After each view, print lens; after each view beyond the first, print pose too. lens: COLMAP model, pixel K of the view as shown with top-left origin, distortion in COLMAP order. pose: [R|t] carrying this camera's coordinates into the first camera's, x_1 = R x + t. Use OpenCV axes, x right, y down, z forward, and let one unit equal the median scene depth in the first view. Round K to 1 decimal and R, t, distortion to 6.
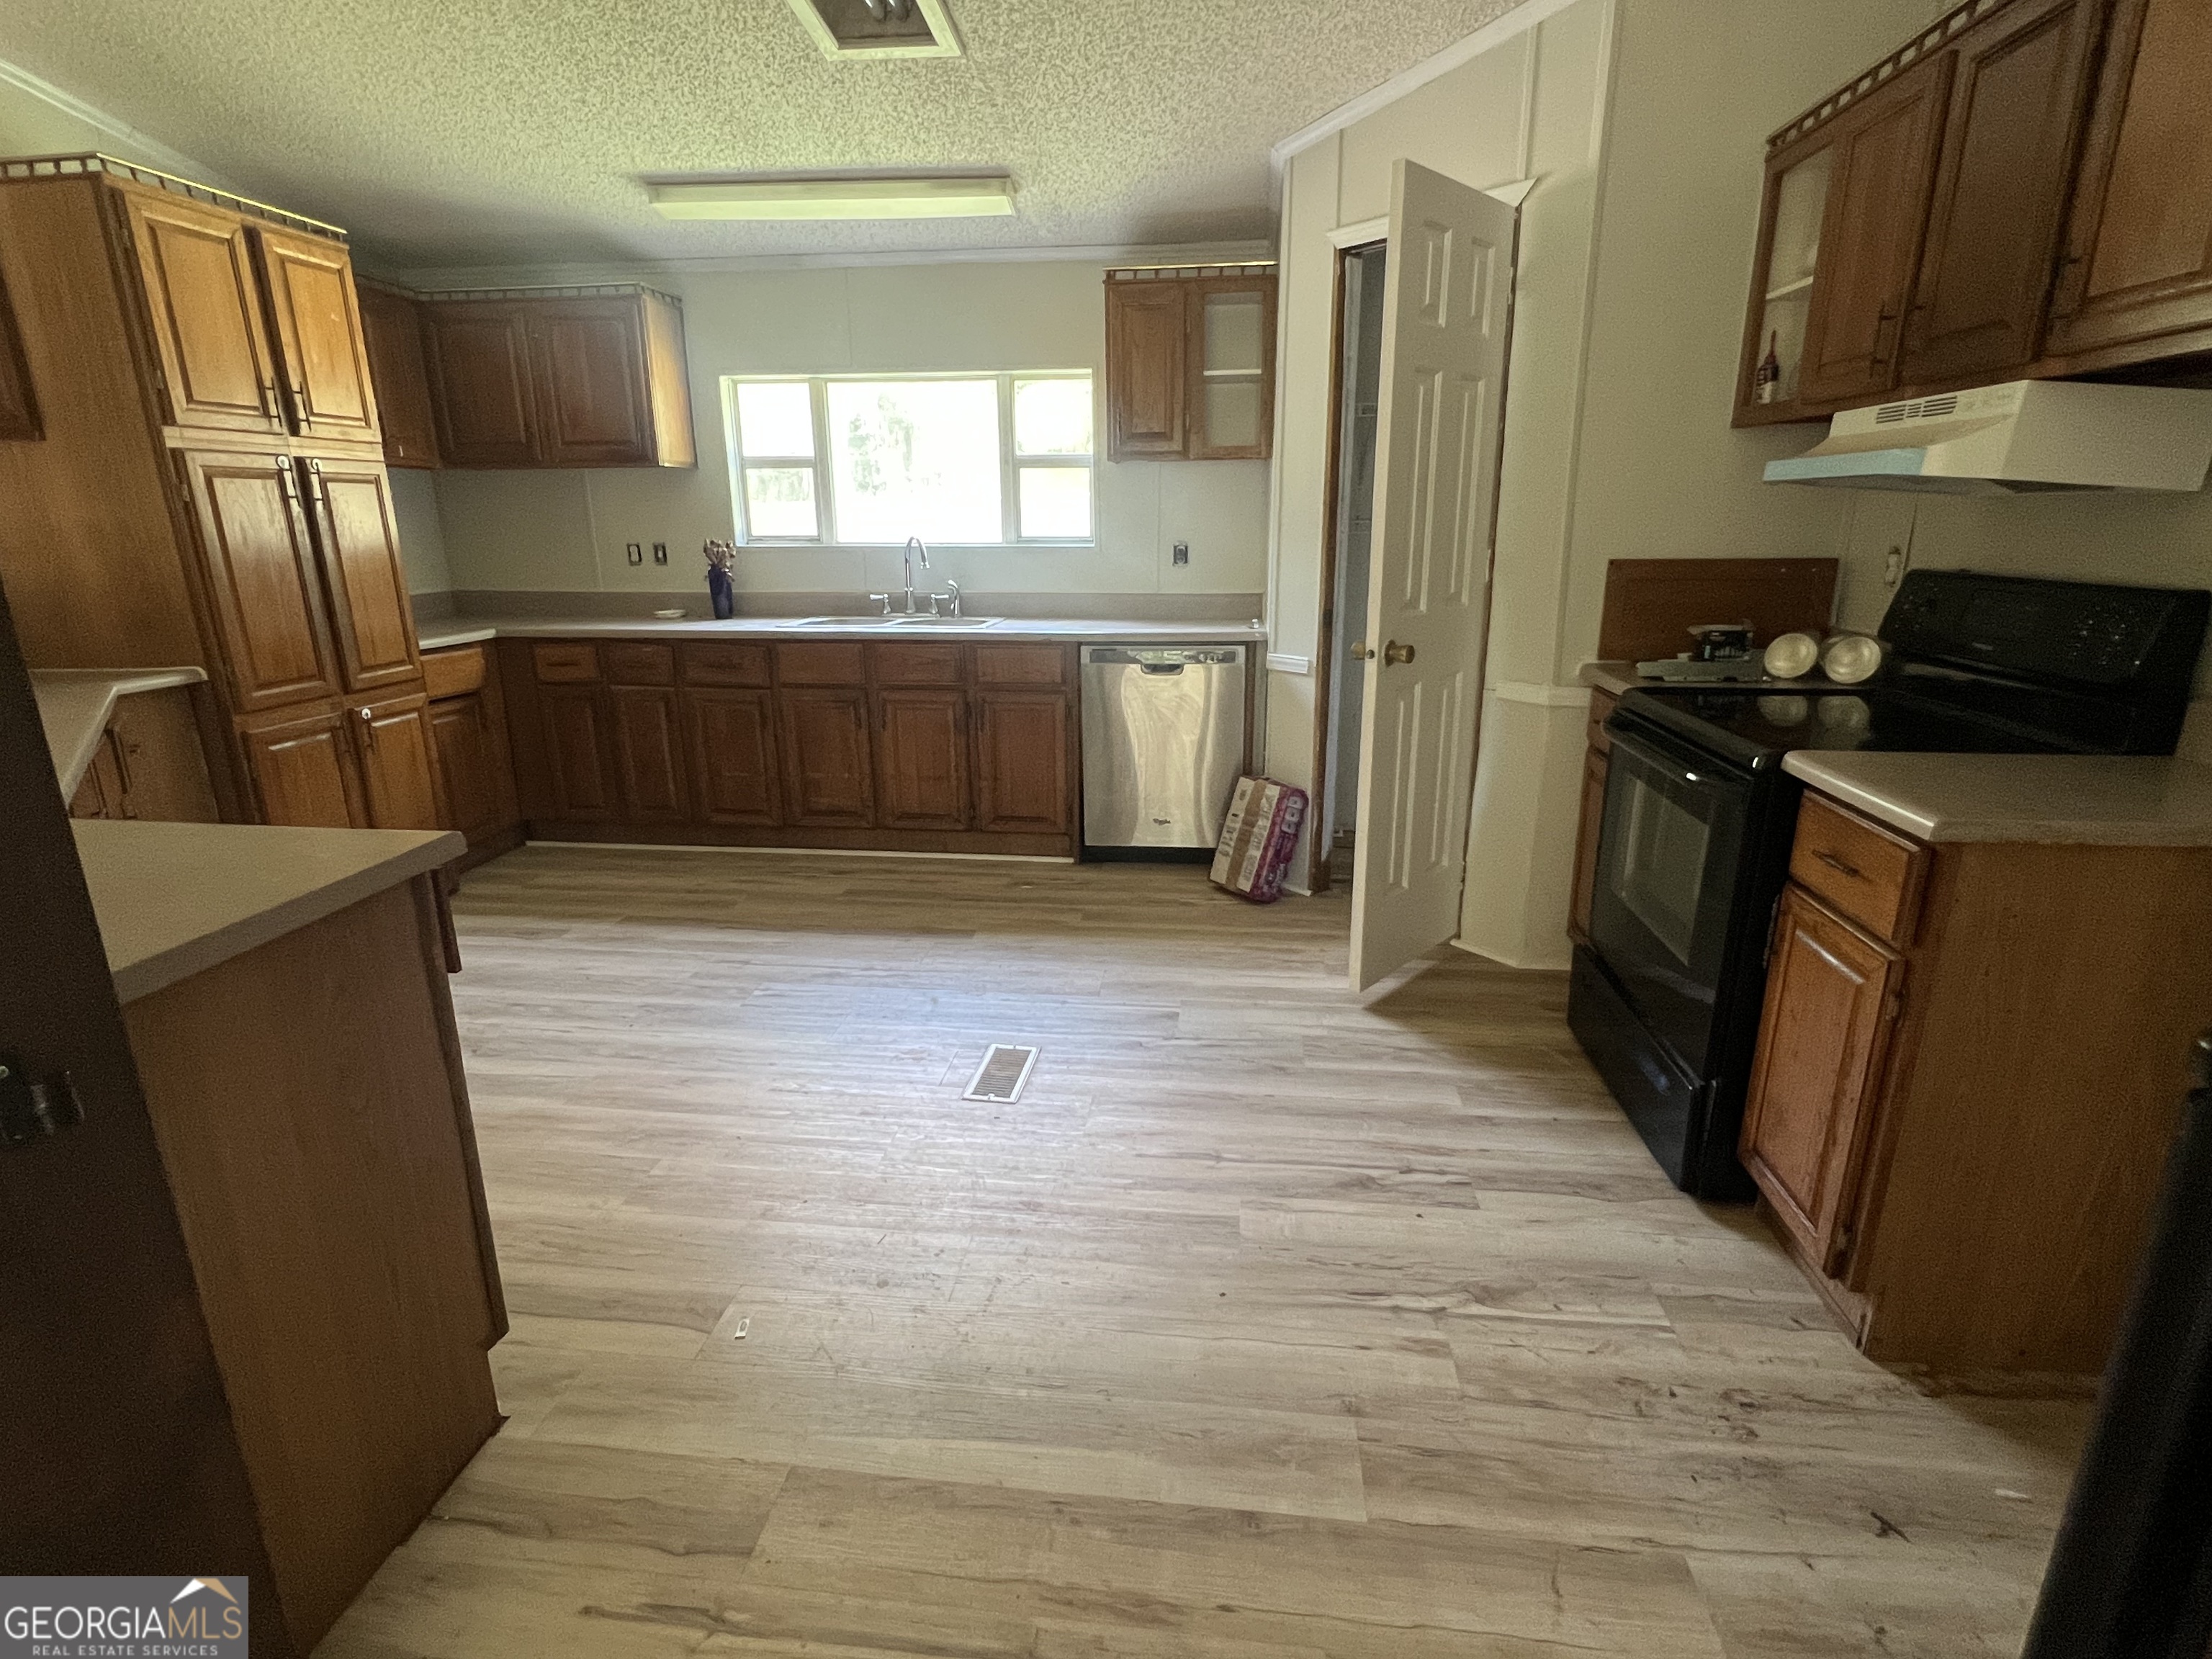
lens RADIAL K [[1102.6, 0, 1102.8], [0, 1102.6, 832.0], [0, 0, 1]] dist [-0.000147, 0.000951]
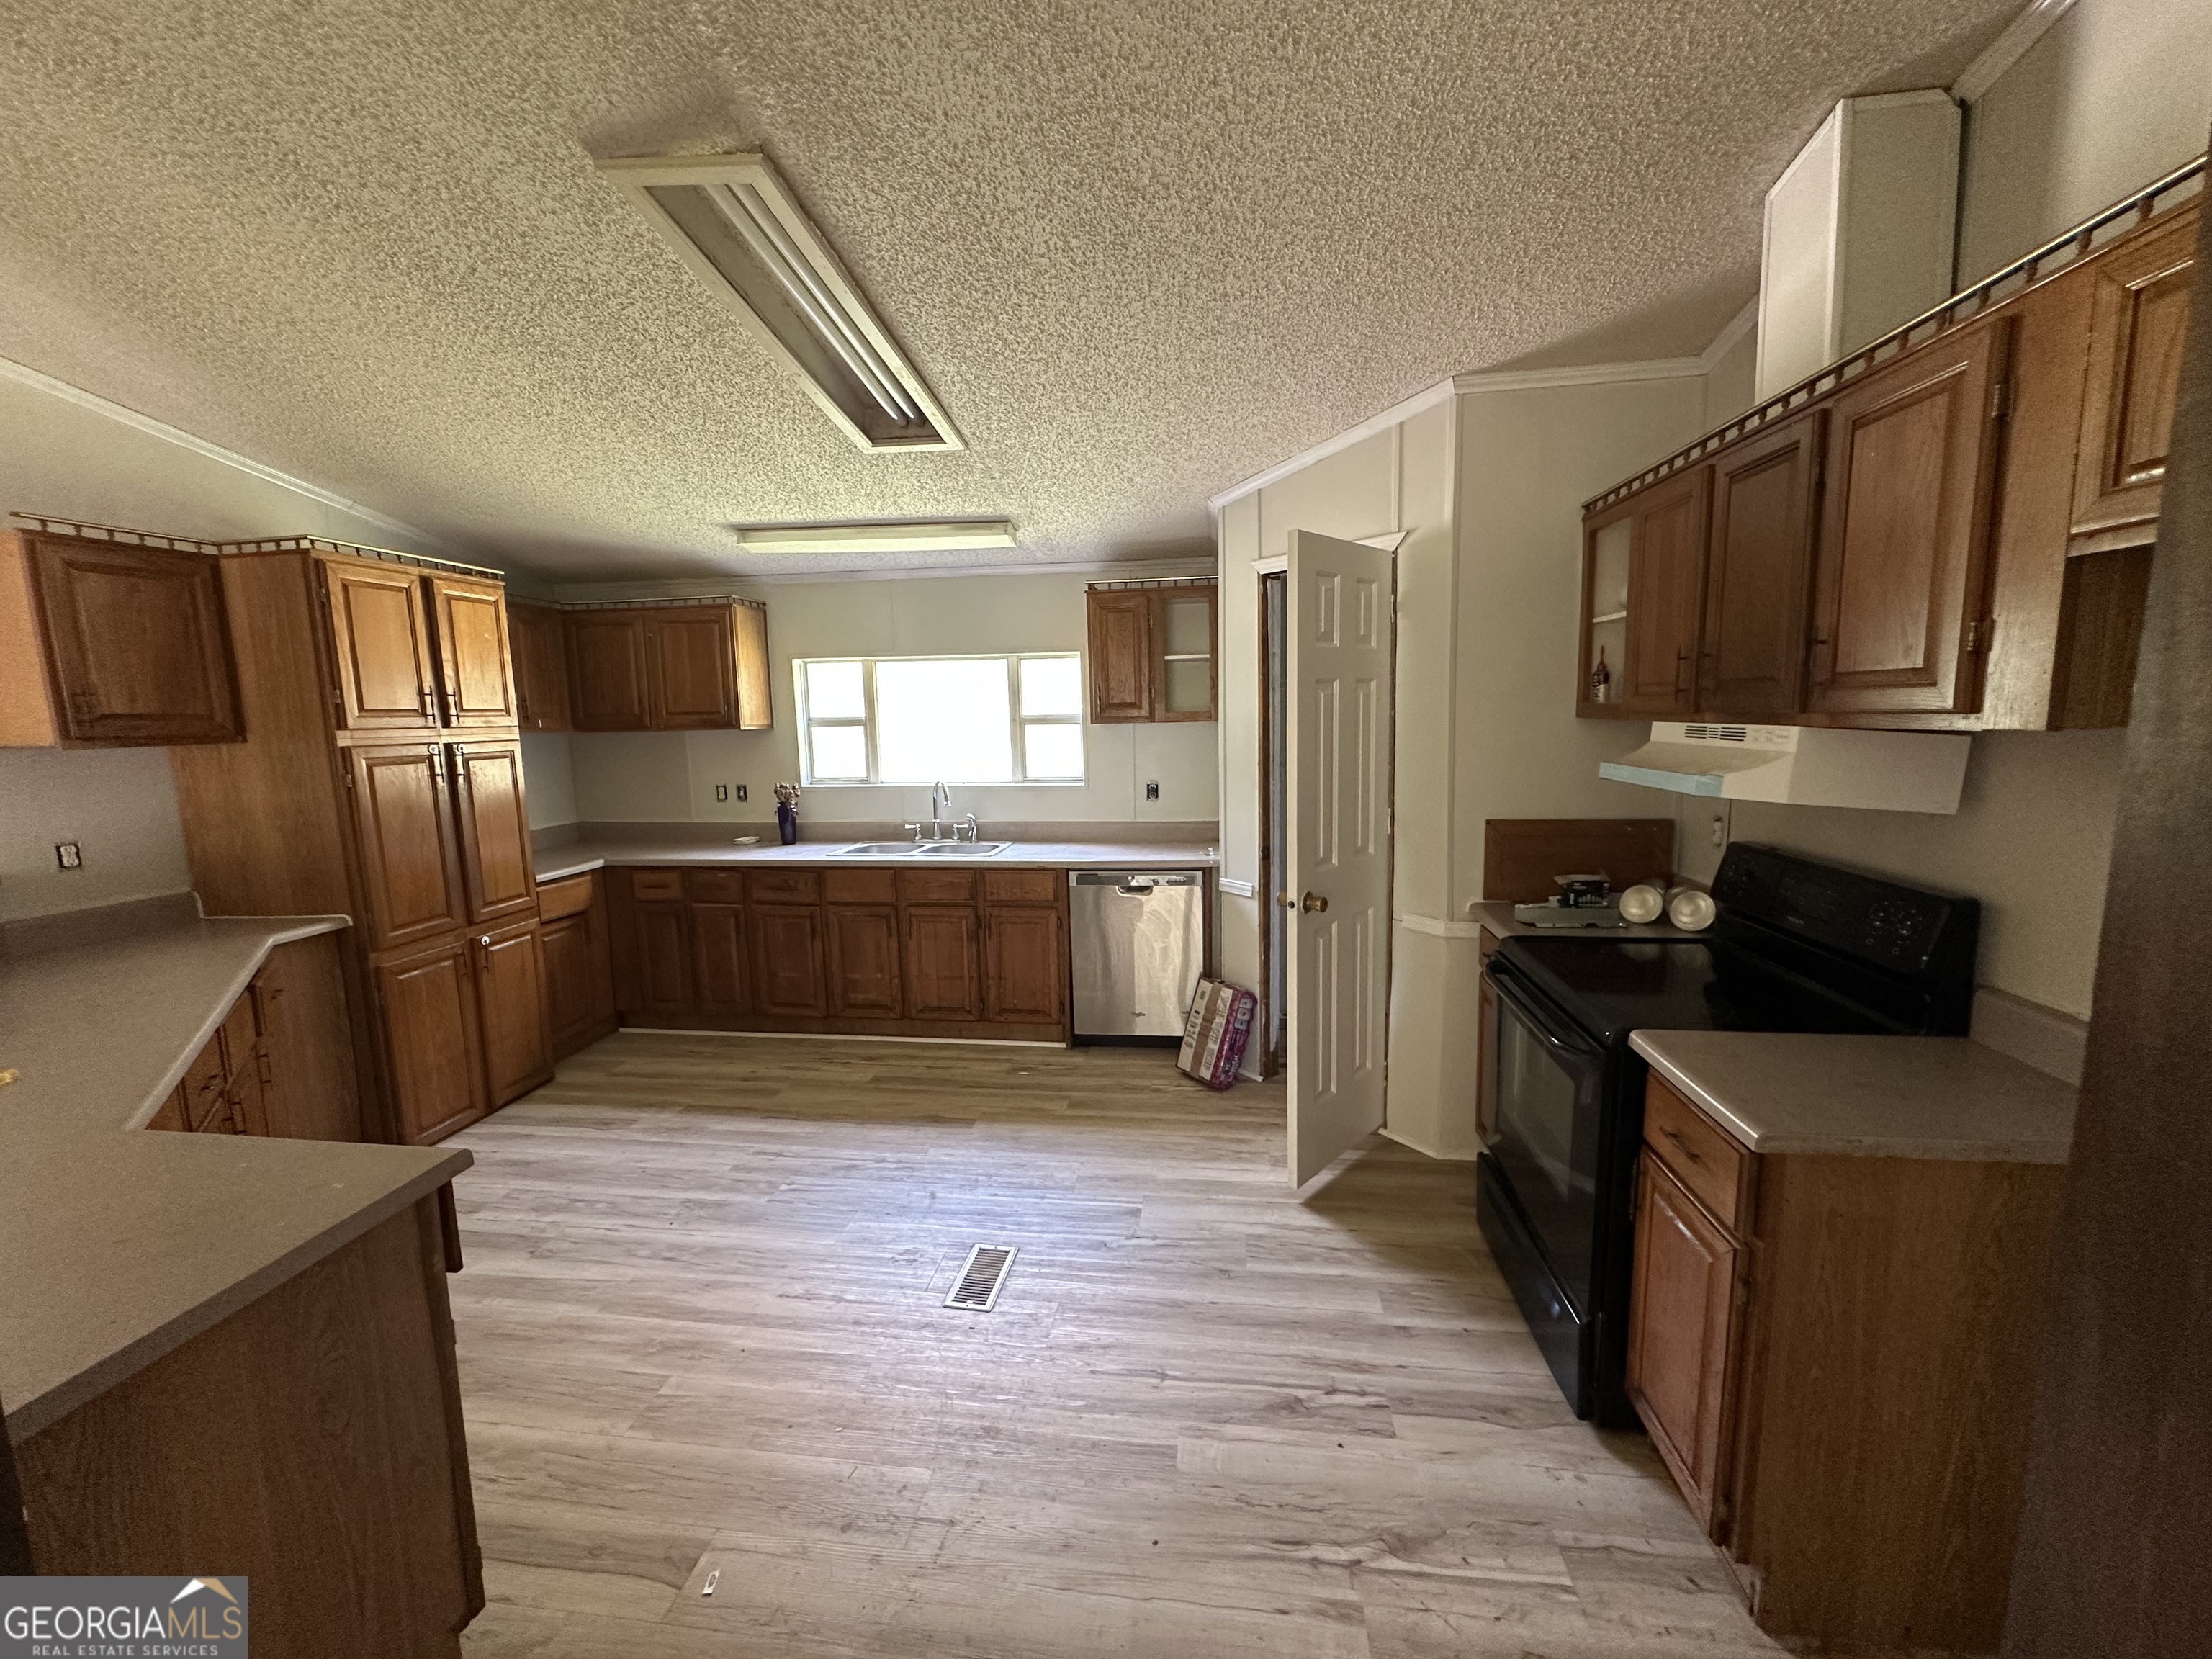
lens RADIAL K [[881.8, 0, 1106.0], [0, 881.8, 829.5], [0, 0, 1]] dist [-0.001371, 0.001009]
pose [[0.999768, -0.011585, -0.018158, 0.055030], [0.008800, 0.989164, -0.146553, -0.096988], [0.019659, 0.146359, 0.989036, 0.025030]]
